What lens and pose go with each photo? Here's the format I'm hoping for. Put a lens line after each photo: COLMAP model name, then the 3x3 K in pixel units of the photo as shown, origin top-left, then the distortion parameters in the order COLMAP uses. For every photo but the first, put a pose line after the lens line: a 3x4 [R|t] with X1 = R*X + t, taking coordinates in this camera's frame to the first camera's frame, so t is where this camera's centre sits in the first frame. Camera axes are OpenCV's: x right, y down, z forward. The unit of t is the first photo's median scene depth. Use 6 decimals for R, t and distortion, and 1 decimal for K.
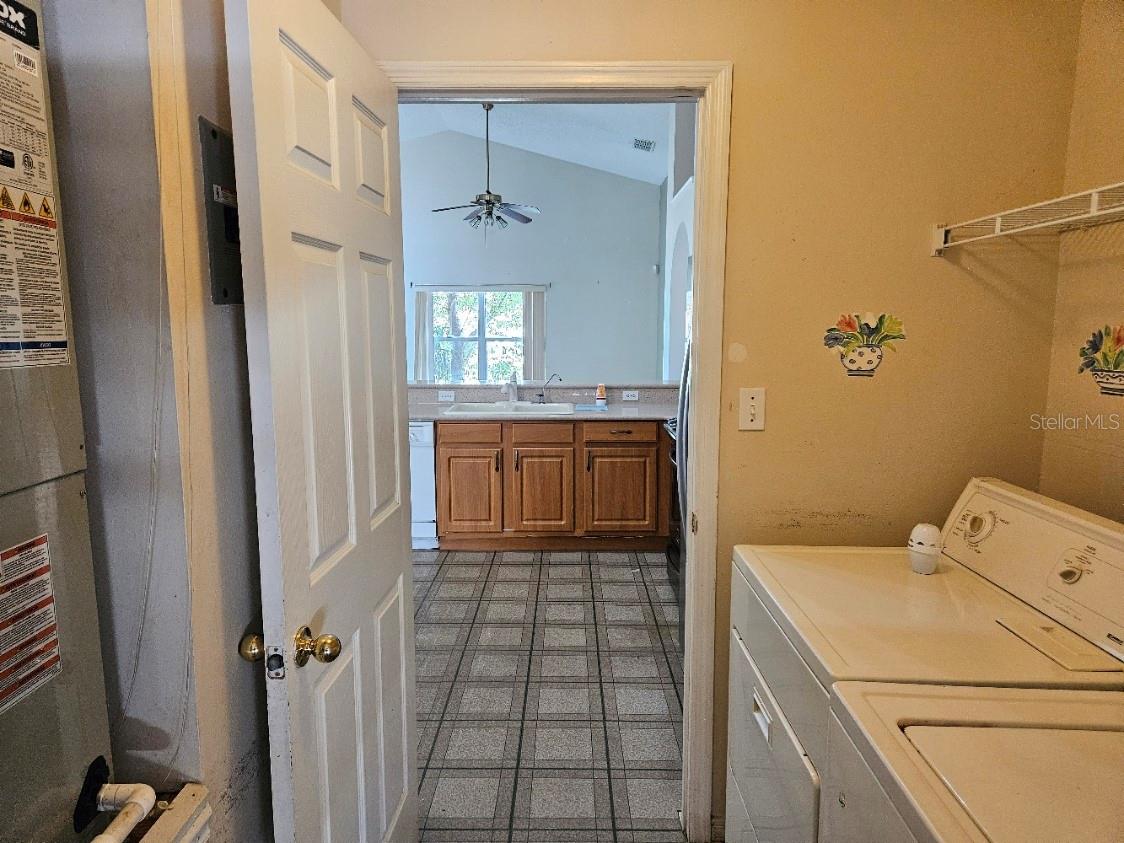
lens RADIAL K [[764.5, 0, 562.0], [0, 764.5, 421.5], [0, 0, 1]] dist [0.036156, -0.000056]
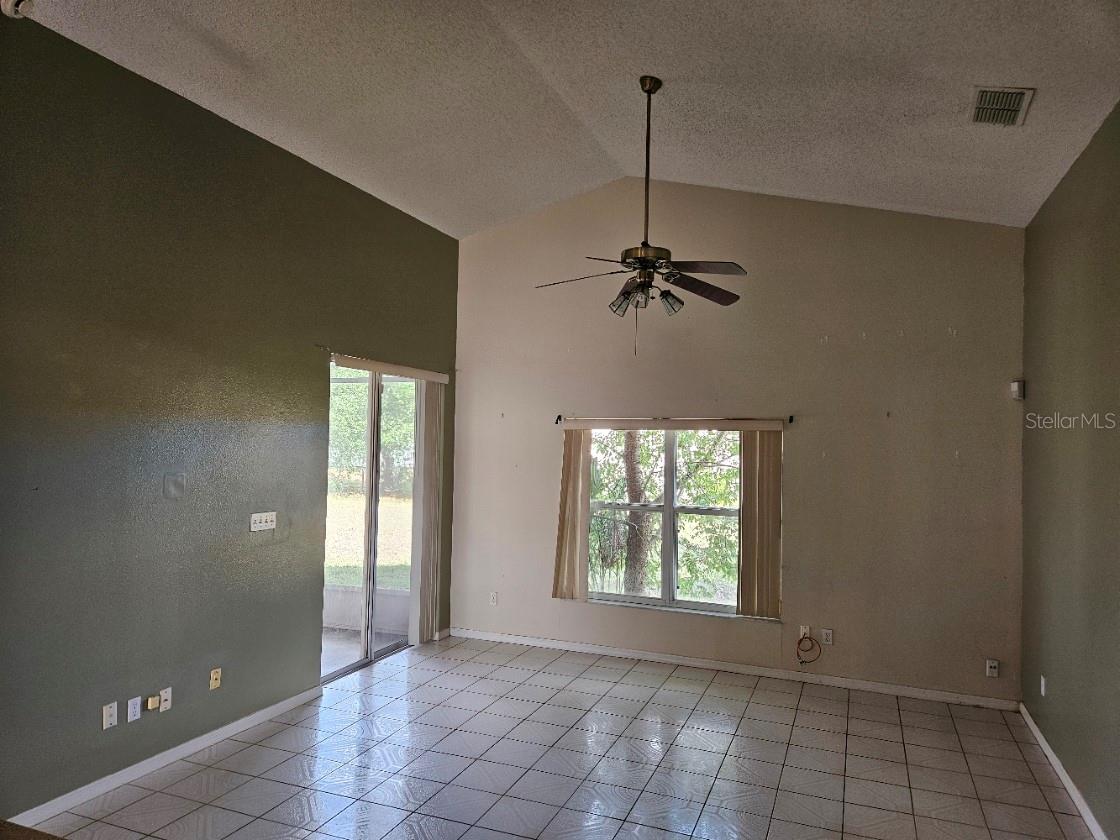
lens RADIAL K [[731.8, 0, 560.0], [0, 731.8, 420.0], [0, 0, 1]] dist [0.026410, -0.000330]
pose [[0.930390, 0.003986, -0.366548, 0.028968], [-0.062214, 0.987151, -0.147180, -0.108235], [0.361252, 0.159740, 0.918684, 0.544699]]
